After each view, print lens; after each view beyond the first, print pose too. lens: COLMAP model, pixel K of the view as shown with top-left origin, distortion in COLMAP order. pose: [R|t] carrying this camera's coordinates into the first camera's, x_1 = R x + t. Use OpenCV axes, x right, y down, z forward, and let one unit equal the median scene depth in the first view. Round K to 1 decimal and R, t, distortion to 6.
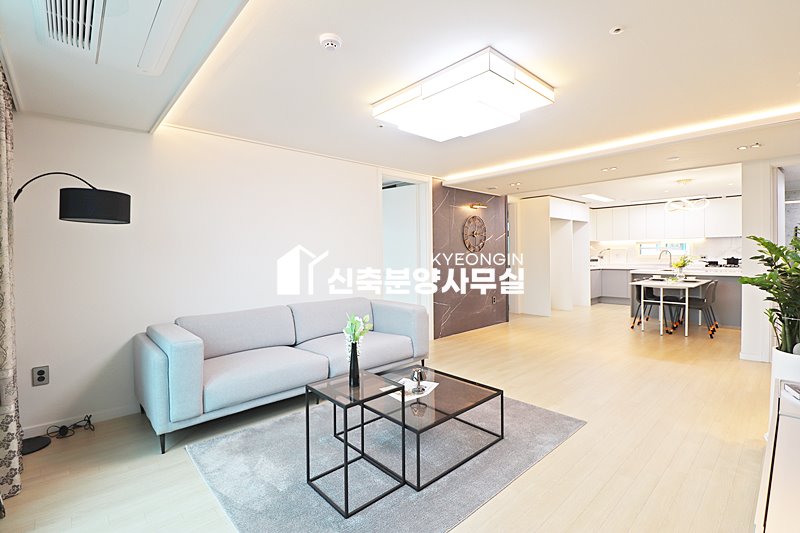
lens RADIAL K [[368.2, 0, 402.4], [0, 368.2, 256.7], [0, 0, 1]] dist [-0.004087, -0.012291]
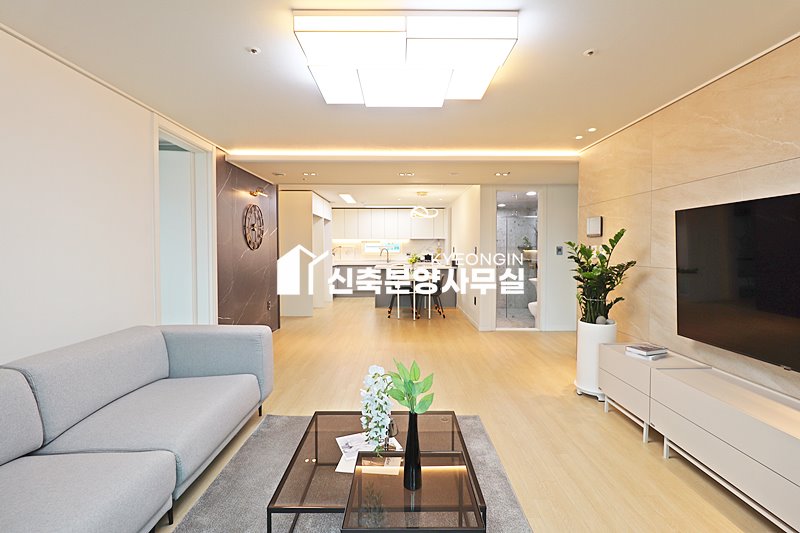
lens RADIAL K [[368.2, 0, 404.1], [0, 368.2, 253.7], [0, 0, 1]] dist [-0.004087, -0.012291]
pose [[0.667650, -0.001034, 0.744474, -0.199113], [-0.000874, 0.999997, 0.002172, -0.005057], [-0.744475, -0.002101, 0.667647, 0.220344]]
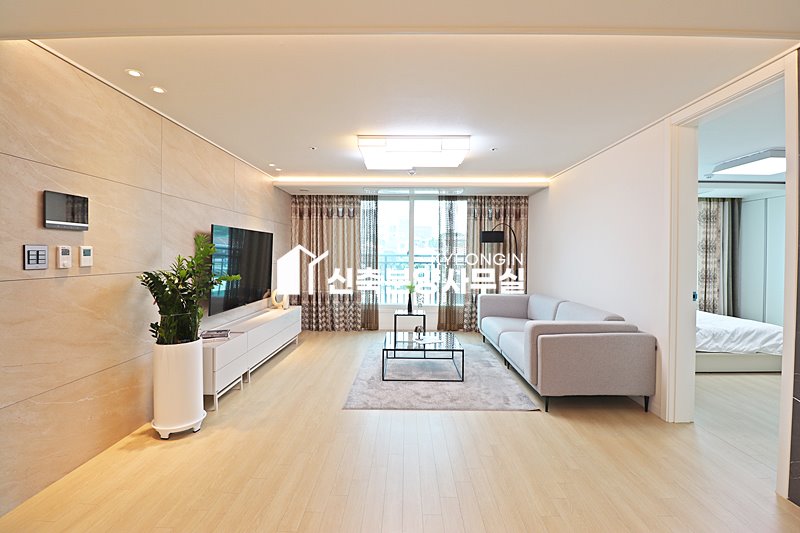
lens RADIAL K [[368.2, 0, 399.8], [0, 368.2, 258.4], [0, 0, 1]] dist [-0.004087, -0.012291]
pose [[-0.690463, 0.011818, -0.723271, 0.567697], [-0.006652, 0.999721, 0.022685, -0.016490], [0.723337, 0.020474, -0.690192, 0.905120]]
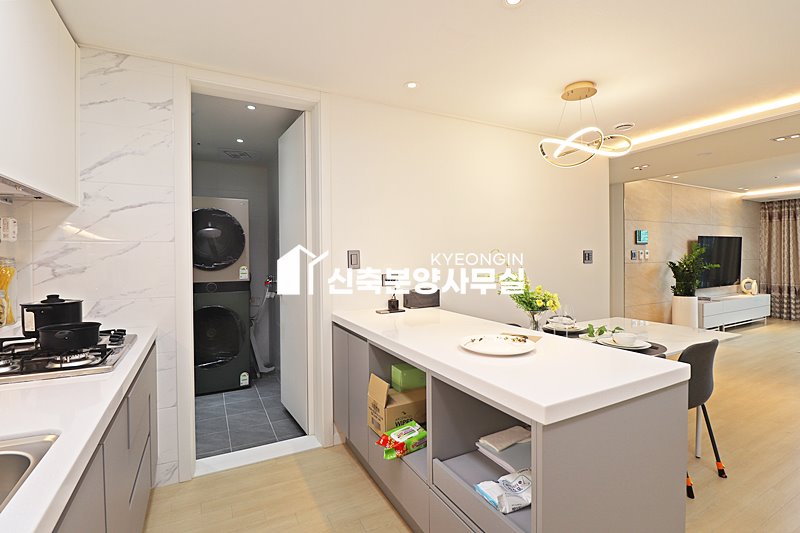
lens RADIAL K [[368.2, 0, 388.7], [0, 368.2, 261.7], [0, 0, 1]] dist [-0.004087, -0.012291]
pose [[-0.960515, 0.015836, 0.277778, 0.898183], [0.021843, 0.999589, 0.018544, -0.021365], [-0.277370, 0.023879, -0.960466, 1.495910]]
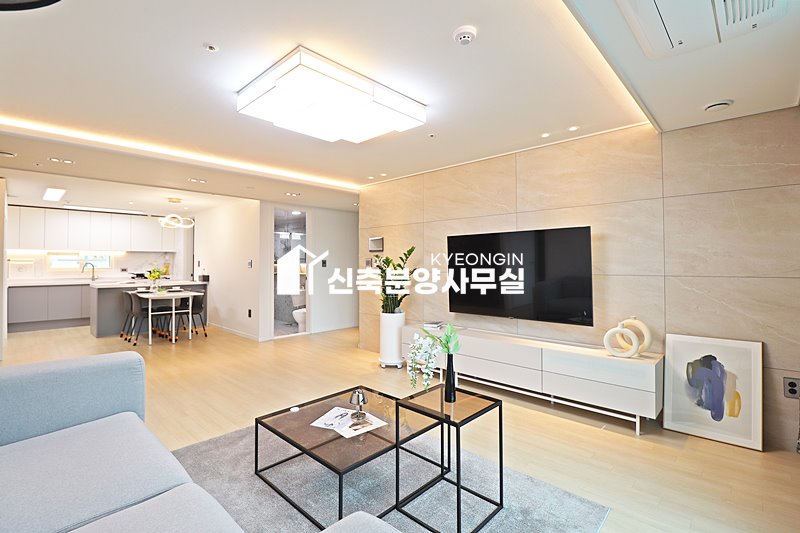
lens RADIAL K [[368.2, 0, 396.8], [0, 368.2, 253.7], [0, 0, 1]] dist [-0.004087, -0.012291]
pose [[-0.066275, 0.038131, 0.997073, -0.373565], [0.011722, 0.999230, -0.037434, 0.004280], [-0.997733, 0.009207, -0.066671, 0.419156]]
